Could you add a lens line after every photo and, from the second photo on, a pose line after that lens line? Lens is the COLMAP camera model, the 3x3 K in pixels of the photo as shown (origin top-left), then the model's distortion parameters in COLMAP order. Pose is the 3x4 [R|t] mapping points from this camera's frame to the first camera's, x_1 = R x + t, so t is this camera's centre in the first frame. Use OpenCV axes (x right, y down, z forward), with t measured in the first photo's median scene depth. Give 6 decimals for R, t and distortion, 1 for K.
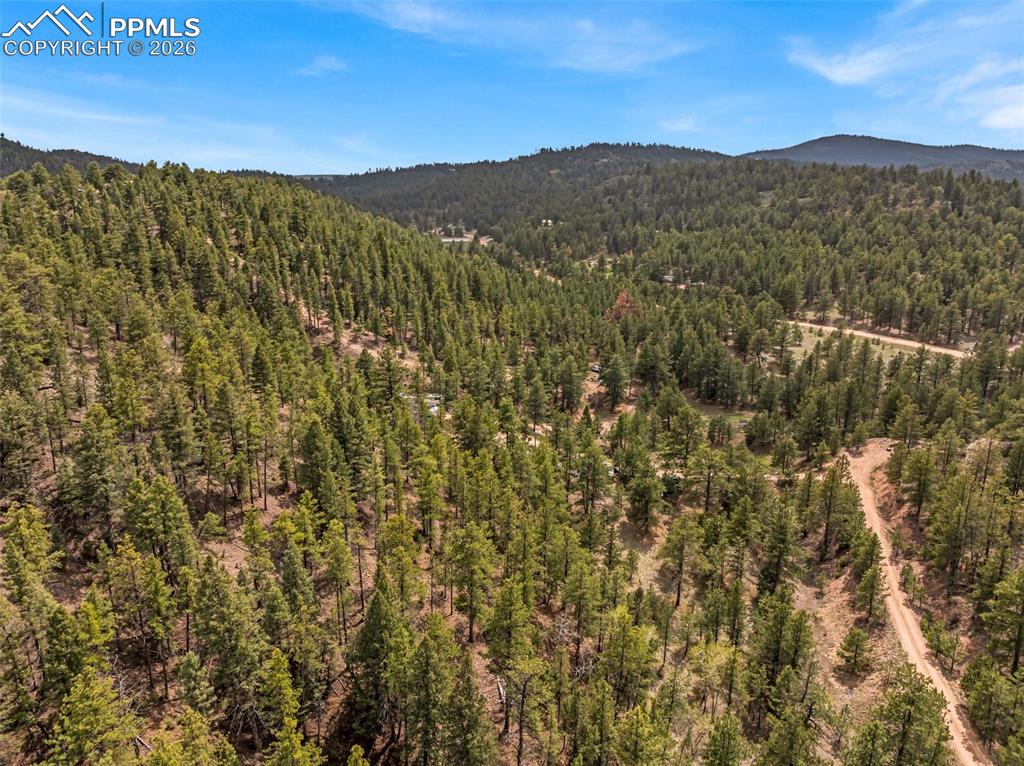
lens RADIAL K [[725.0, 0, 516.2], [0, 725.0, 380.2], [0, 0, 1]] dist [-0.036532, -0.000240]
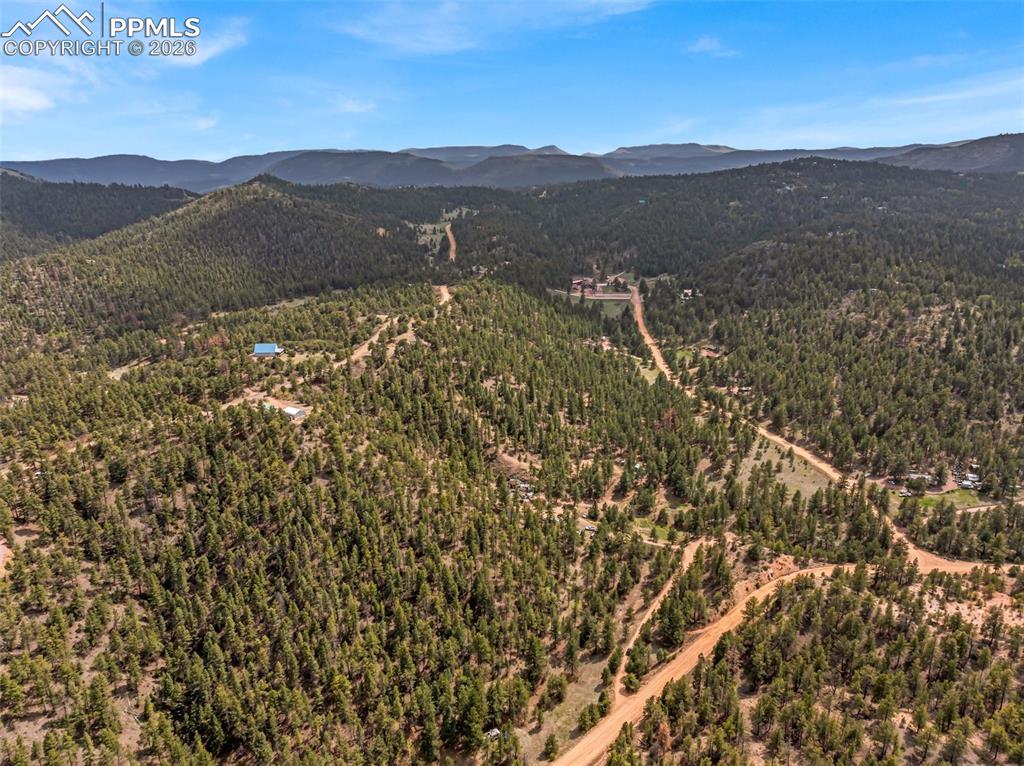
lens RADIAL K [[725.0, 0, 516.2], [0, 725.0, 380.2], [0, 0, 1]] dist [-0.036532, -0.000240]
pose [[0.955726, 0.088513, -0.280630, 0.419523], [-0.070689, 0.994821, 0.073032, -0.442802], [0.285641, -0.049961, 0.957033, -1.122350]]
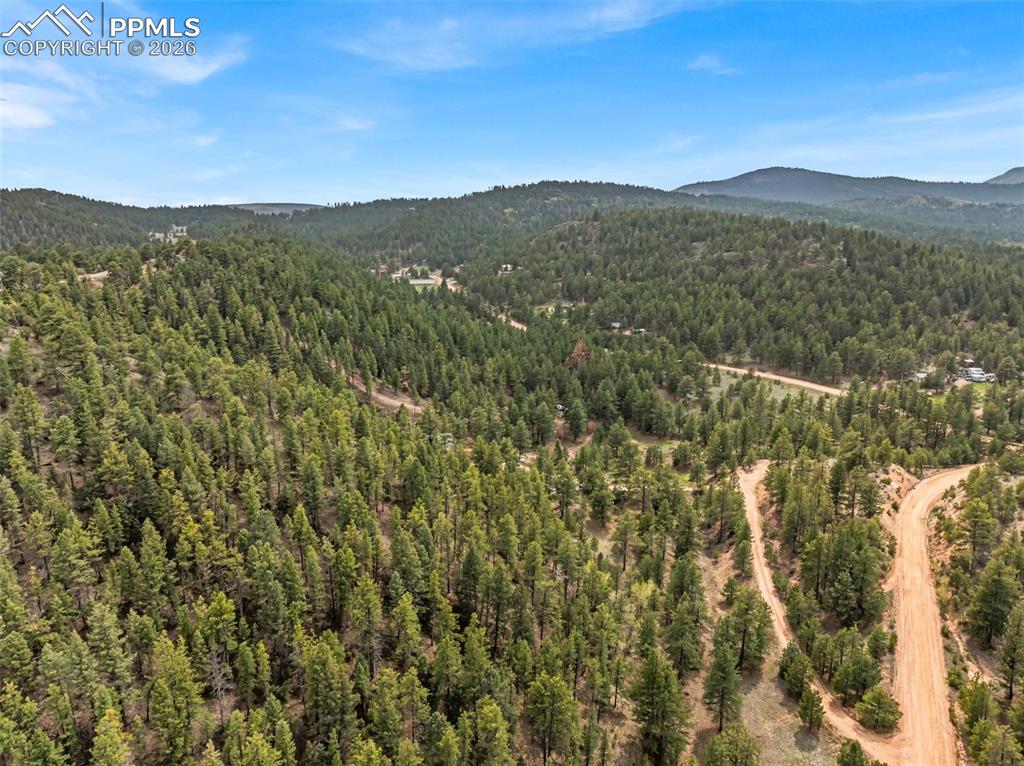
lens RADIAL K [[725.0, 0, 516.2], [0, 725.0, 380.2], [0, 0, 1]] dist [-0.036532, -0.000240]
pose [[0.997603, -0.012340, 0.068086, -0.067163], [0.014472, 0.999418, -0.030902, -0.033670], [-0.067665, 0.031814, 0.997201, -0.338102]]
